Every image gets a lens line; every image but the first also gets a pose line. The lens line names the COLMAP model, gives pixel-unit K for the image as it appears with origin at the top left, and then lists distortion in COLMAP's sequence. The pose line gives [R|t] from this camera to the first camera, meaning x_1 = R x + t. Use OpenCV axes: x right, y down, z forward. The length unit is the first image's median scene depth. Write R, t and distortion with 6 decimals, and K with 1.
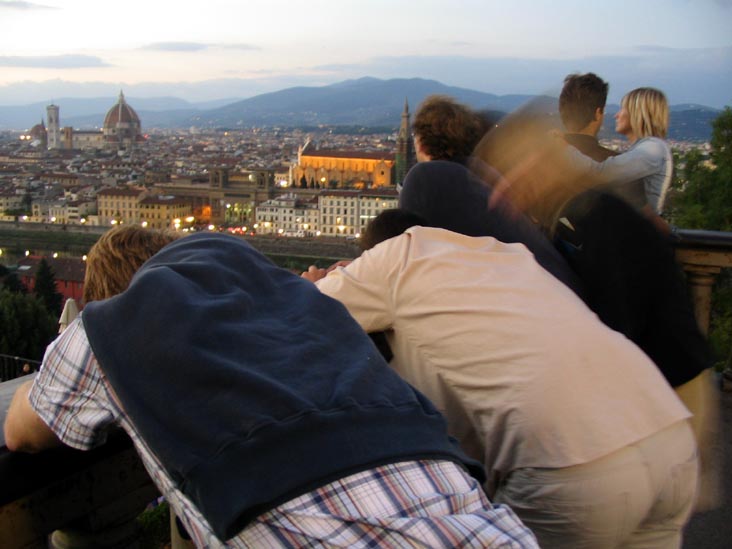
lens RADIAL K [[756.8, 0, 347.2], [0, 756.8, 271.0], [0, 0, 1]] dist [-0.127279, 0.000000]
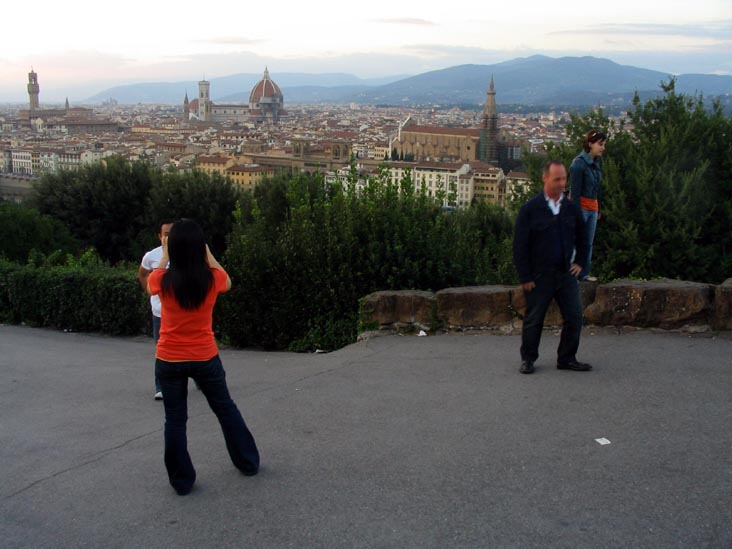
lens RADIAL K [[756.8, 0, 362.6], [0, 756.8, 268.1], [0, 0, 1]] dist [-0.127279, 0.000000]
pose [[0.975448, 0.050615, -0.214333, 0.101702], [-0.045116, 0.998517, 0.030473, 0.007230], [0.215557, -0.020055, 0.976285, -0.031288]]
